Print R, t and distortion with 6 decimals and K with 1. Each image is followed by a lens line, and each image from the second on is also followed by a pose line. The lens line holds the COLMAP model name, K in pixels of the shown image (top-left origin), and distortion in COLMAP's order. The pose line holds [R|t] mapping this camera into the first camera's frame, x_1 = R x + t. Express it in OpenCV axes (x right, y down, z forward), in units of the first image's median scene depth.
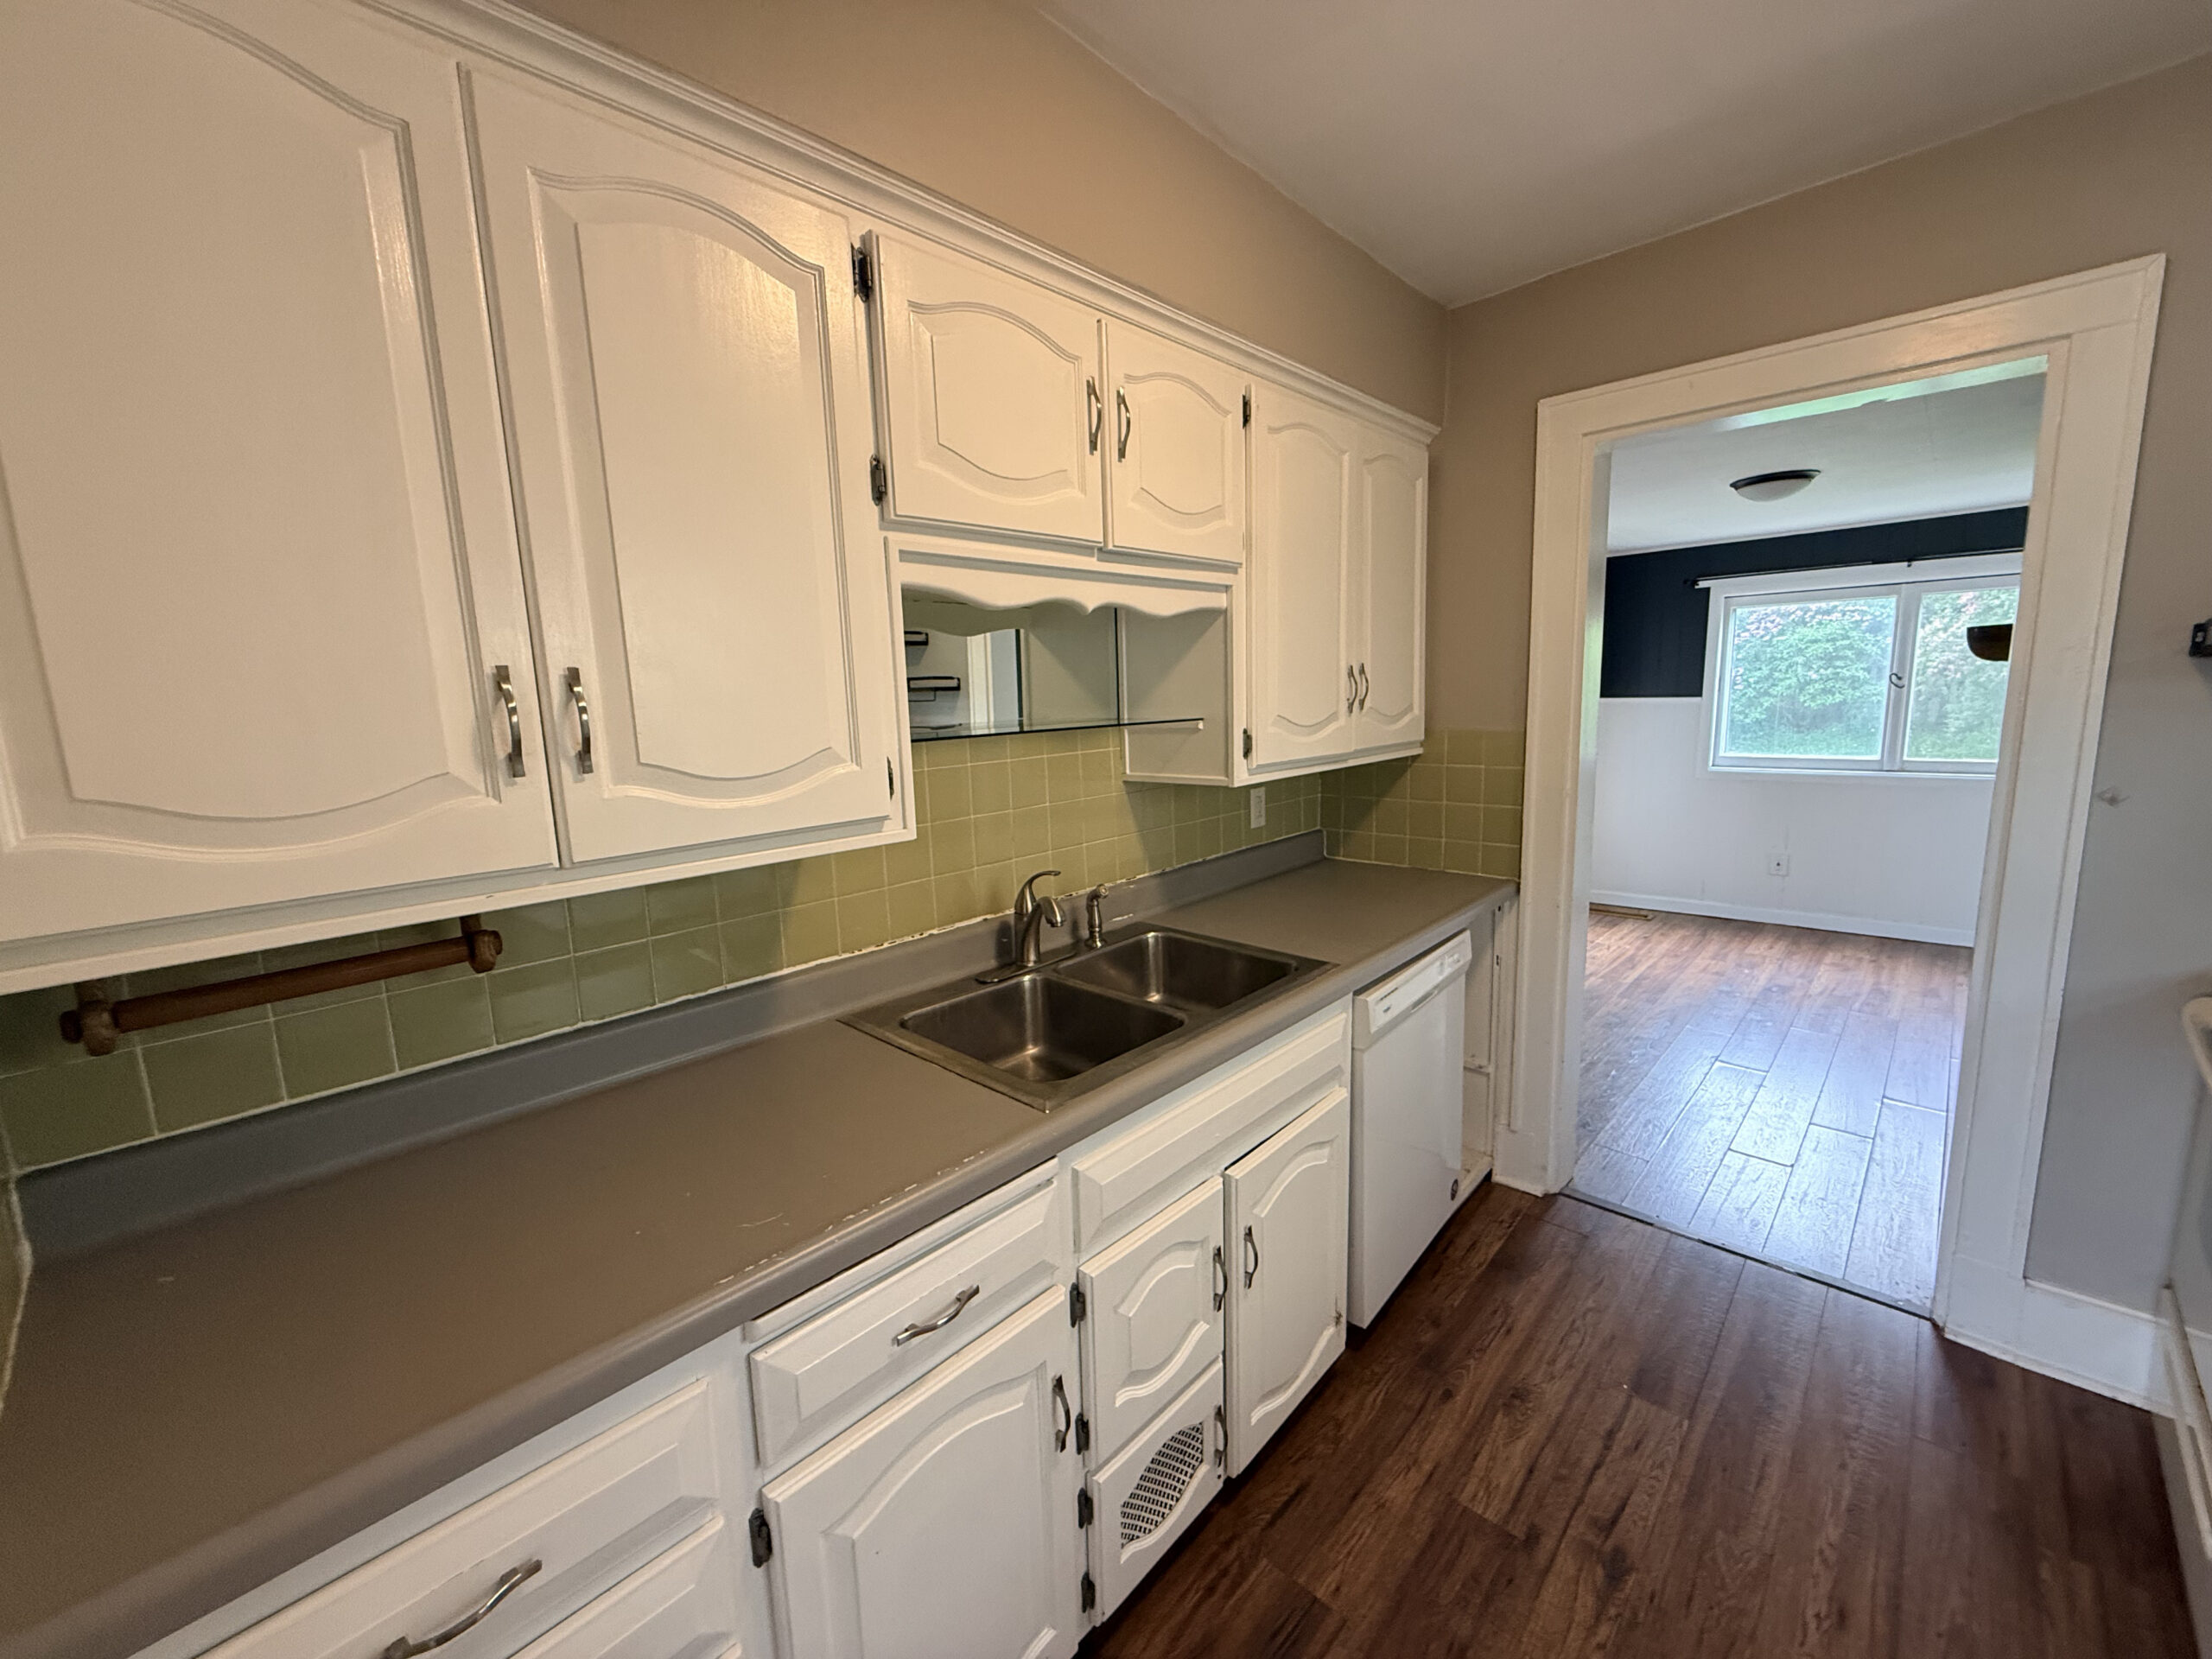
lens RADIAL K [[868.3, 0, 1101.5], [0, 868.3, 822.6], [0, 0, 1]] dist [-0.009275, 0.001062]
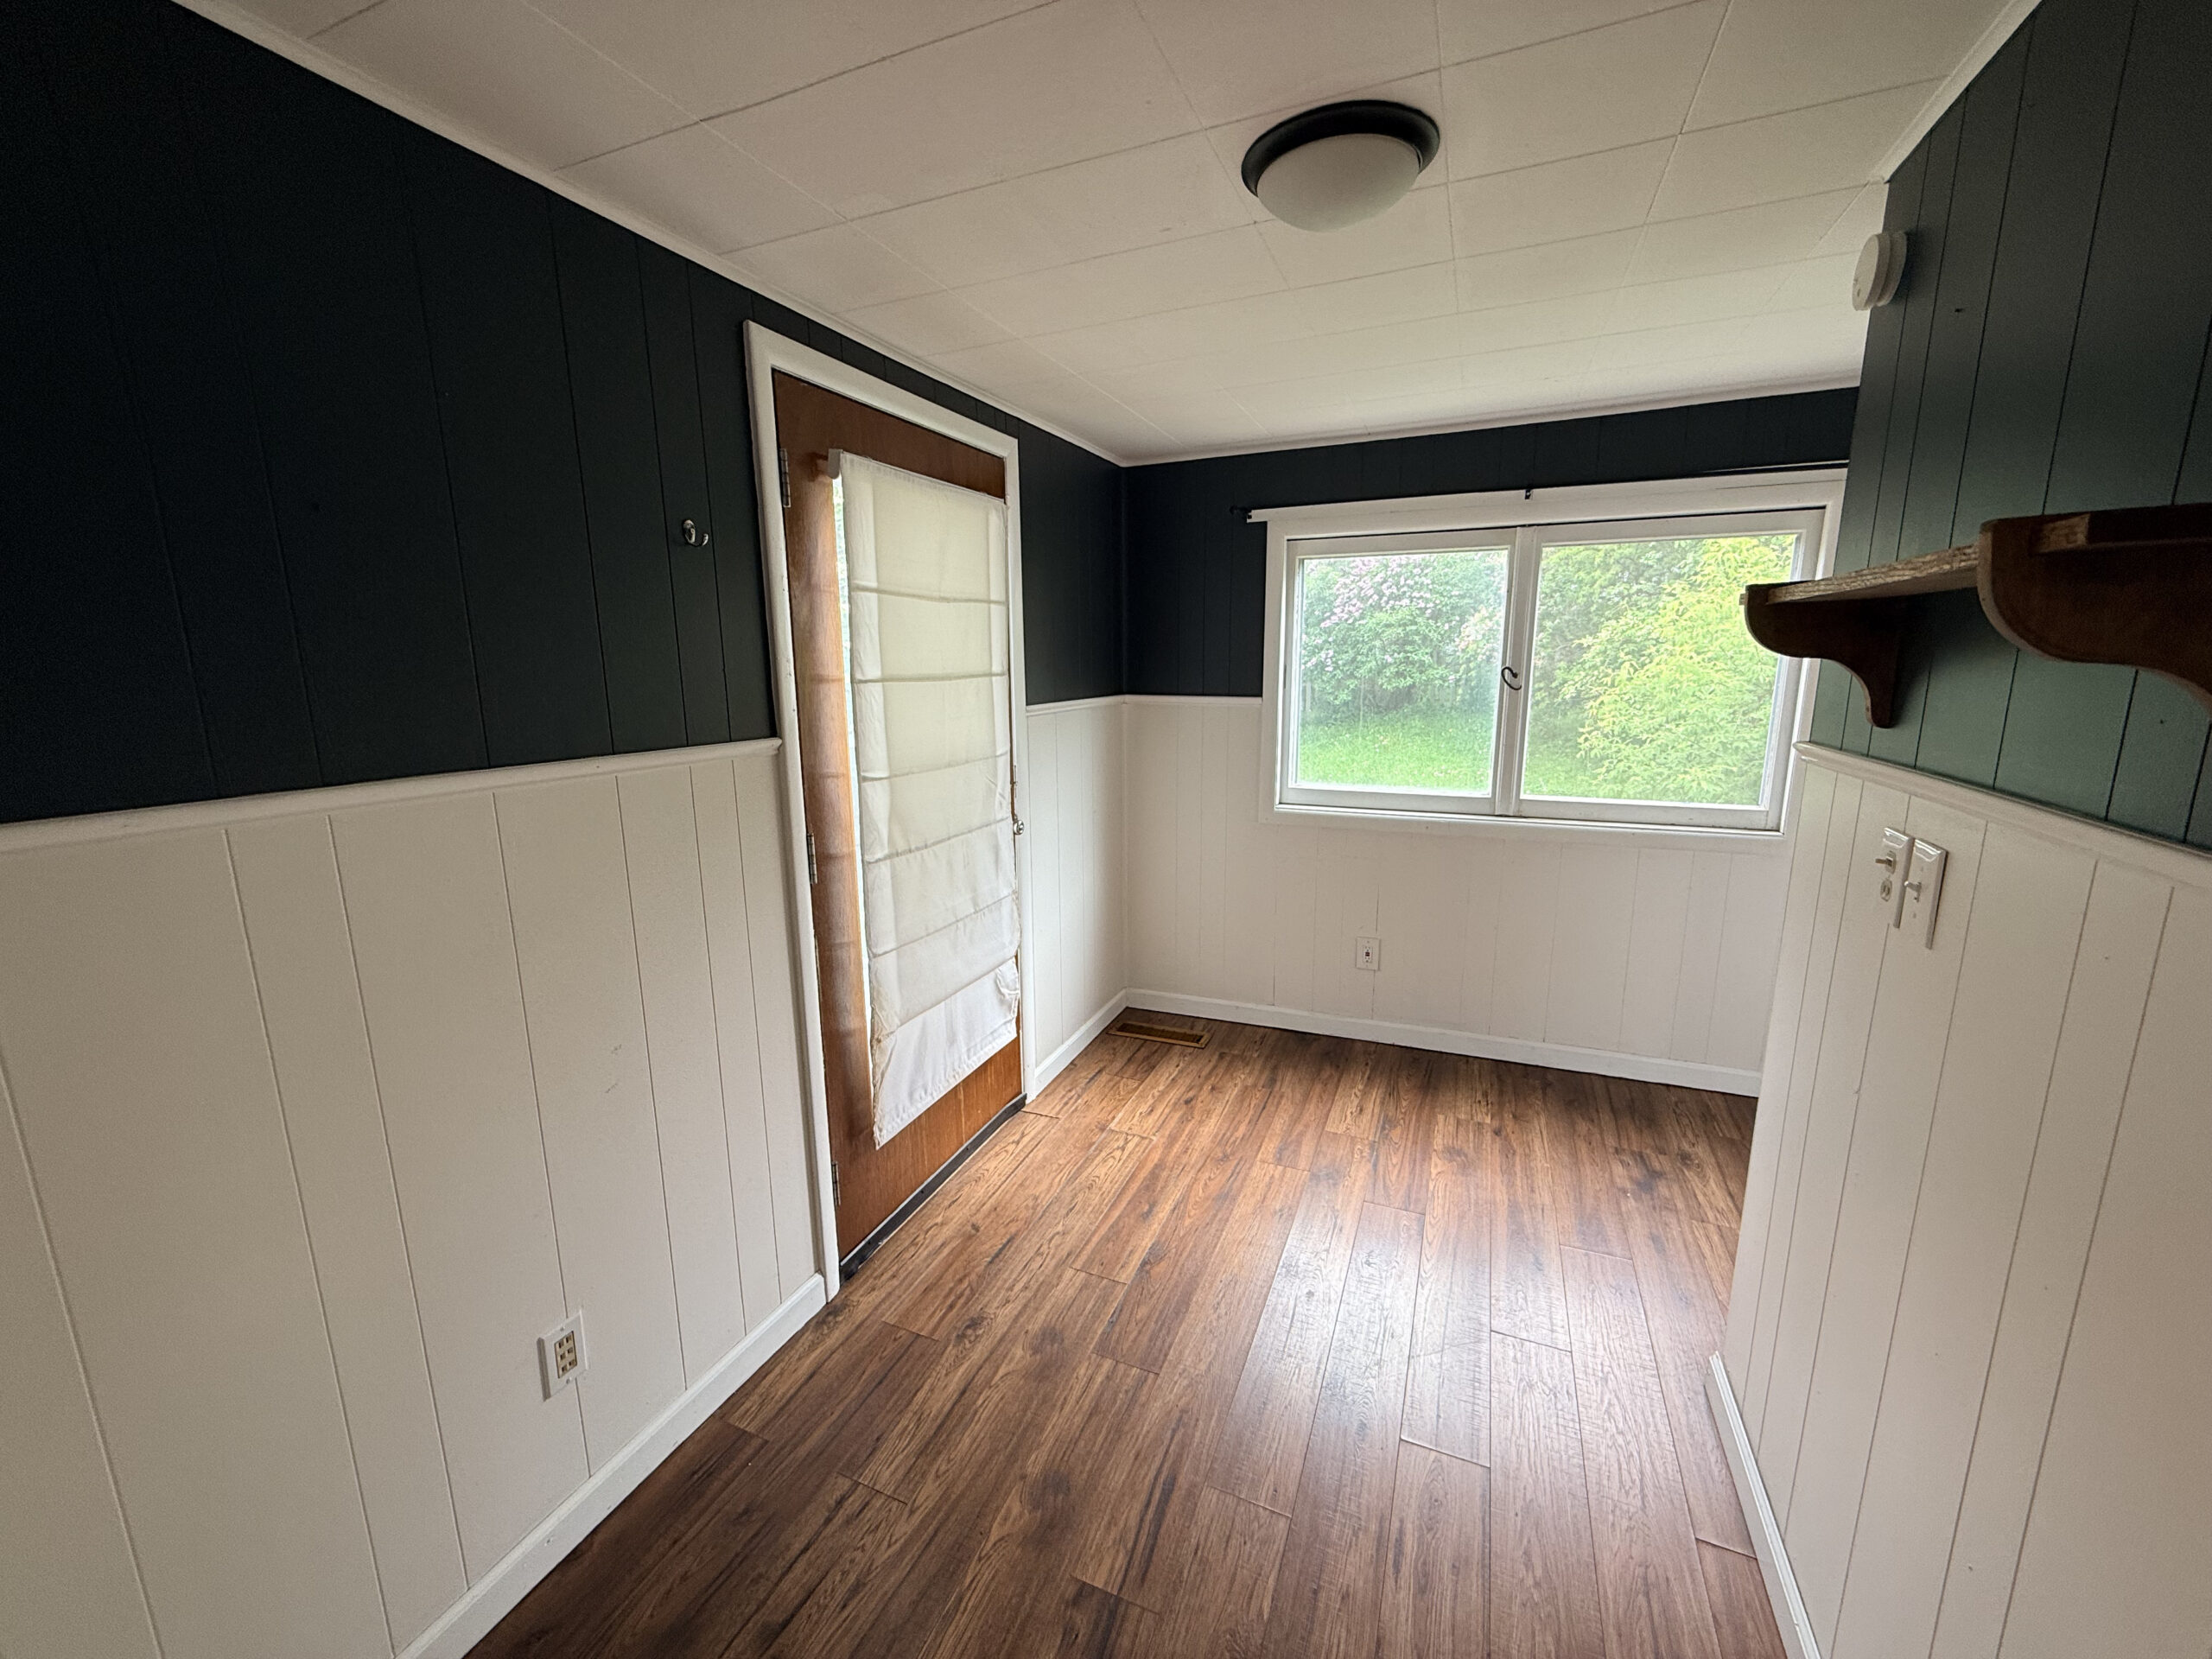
lens RADIAL K [[868.3, 0, 1116.6], [0, 868.3, 819.6], [0, 0, 1]] dist [-0.009275, 0.001062]
pose [[0.925384, -0.047138, 0.376089, 0.367362], [0.035564, 0.998657, 0.037664, -0.086844], [-0.377360, -0.021479, 0.925818, 0.467945]]
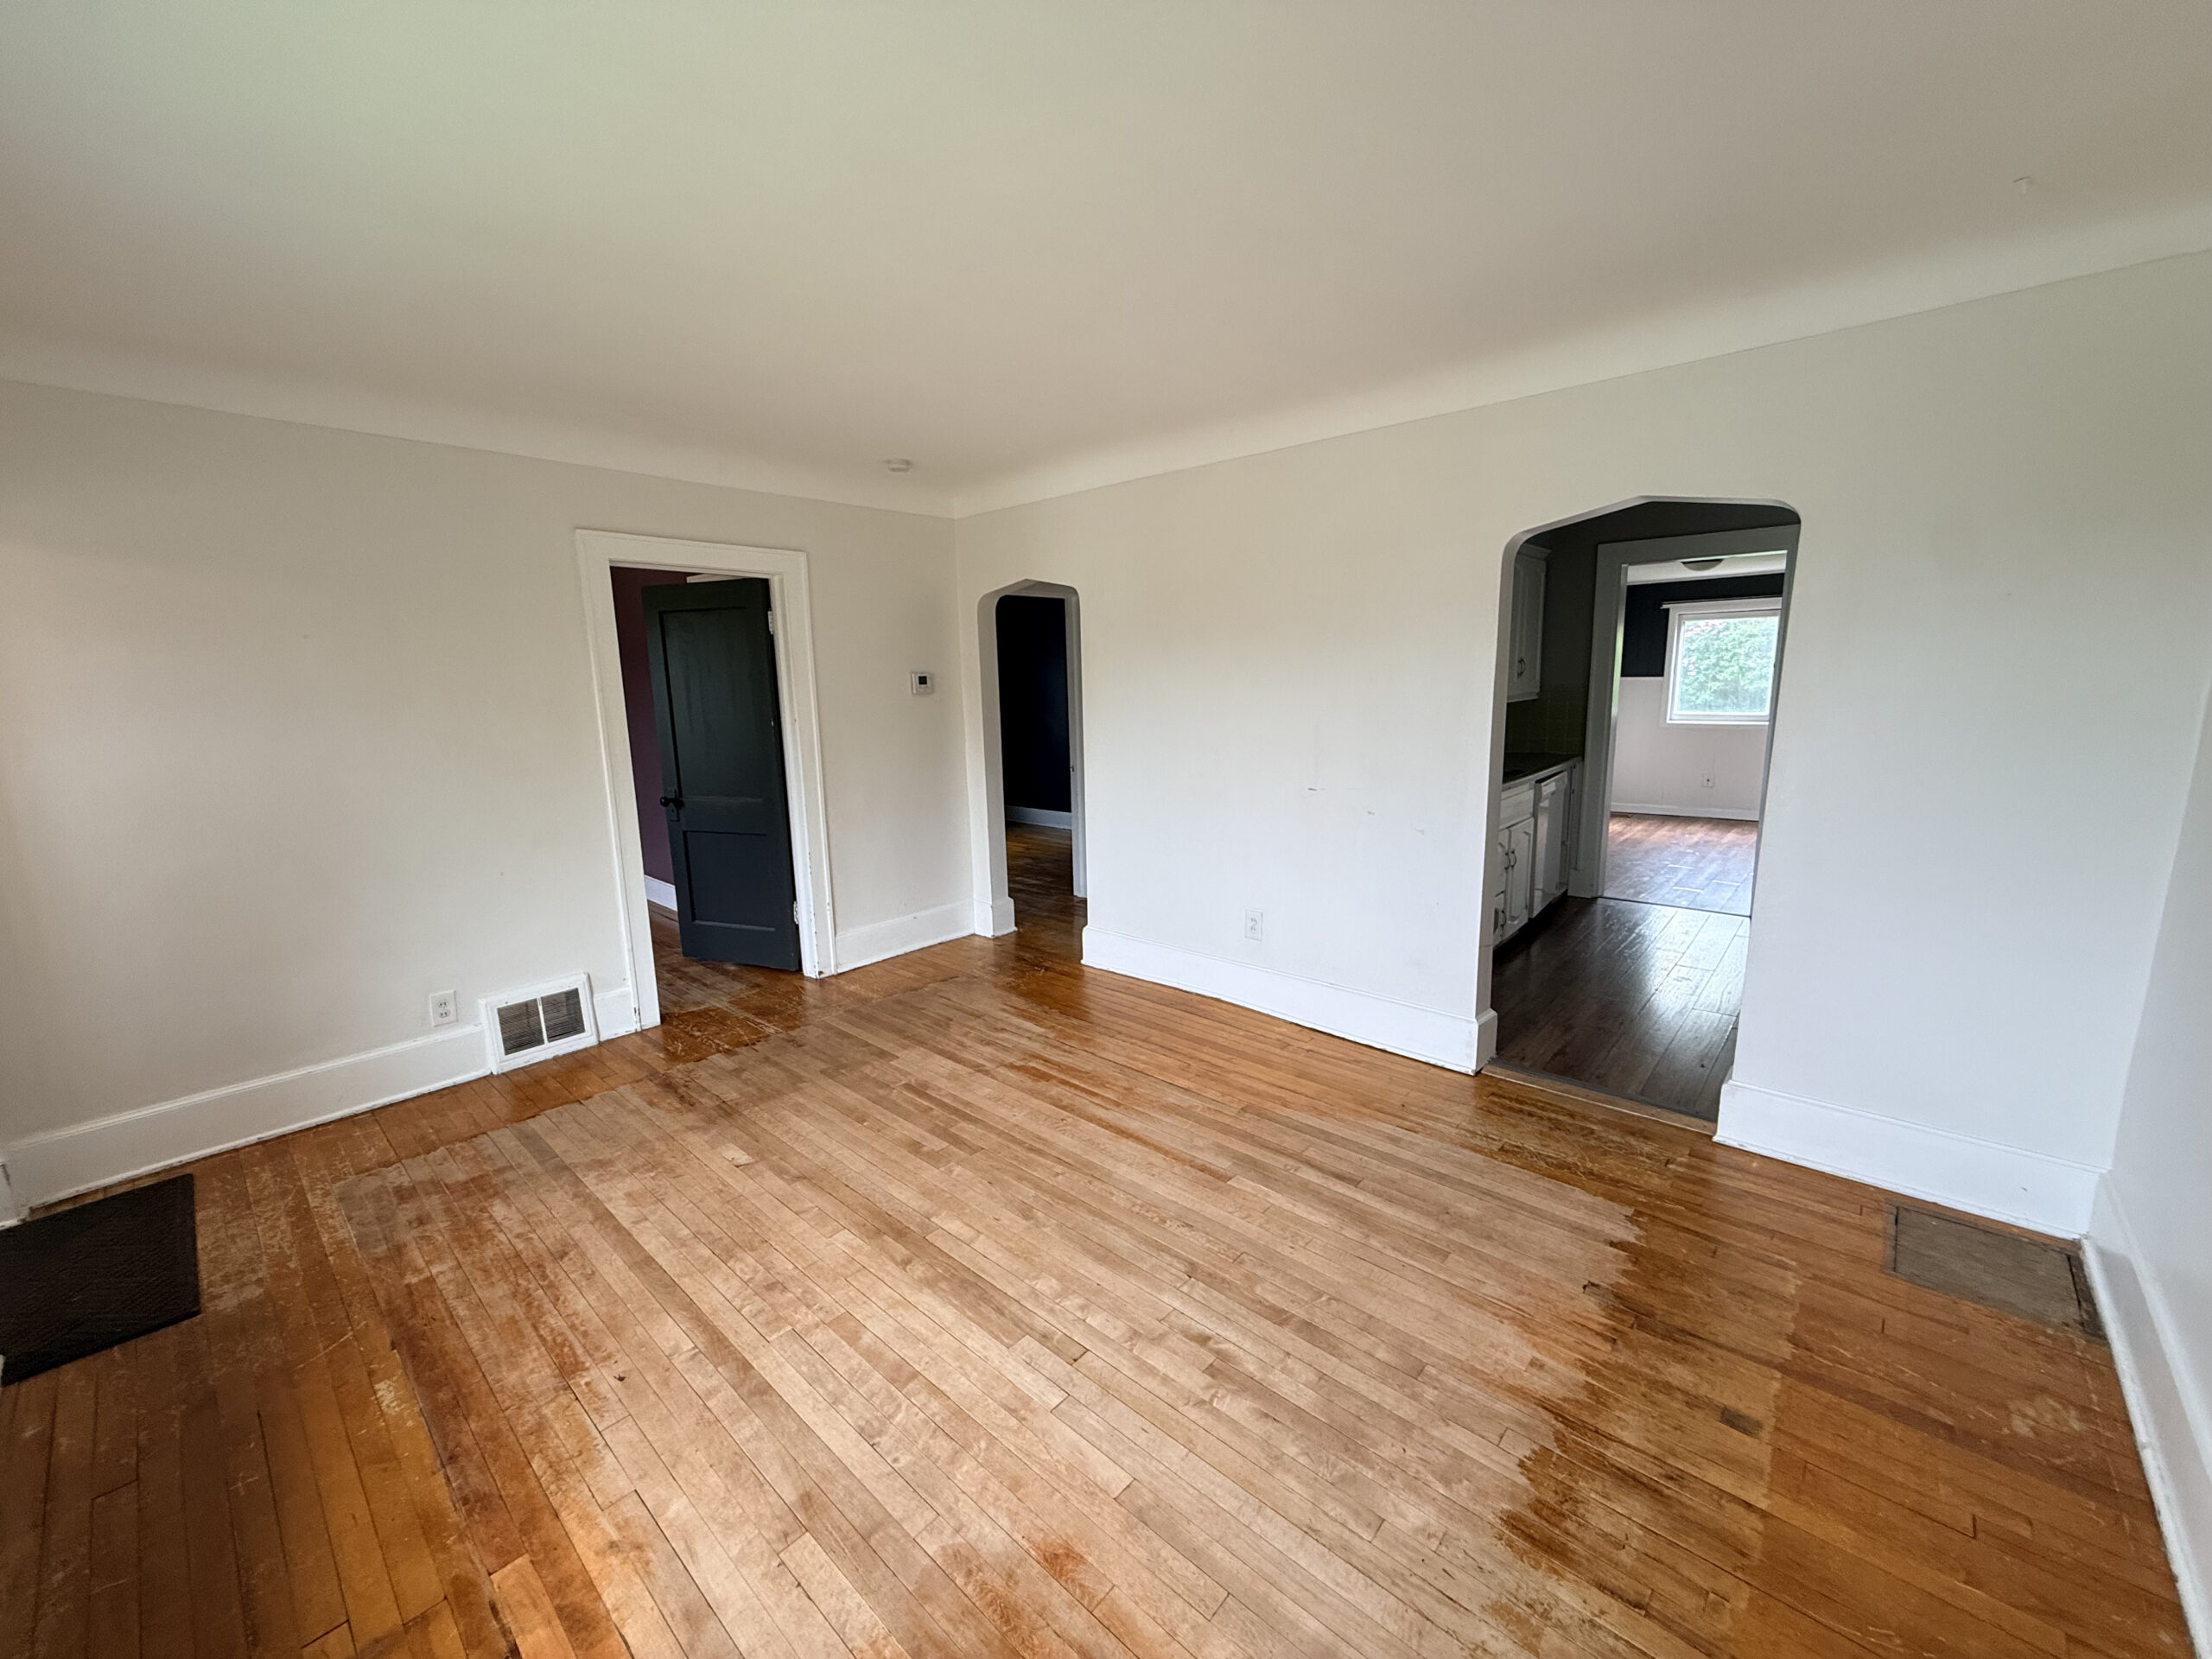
lens RADIAL K [[868.3, 0, 1104.6], [0, 868.3, 823.5], [0, 0, 1]] dist [-0.009275, 0.001062]
pose [[0.999324, 0.001358, 0.036728, -0.417128], [-0.002109, 0.999790, 0.020395, 0.100919], [-0.036693, -0.020458, 0.999117, -0.595349]]
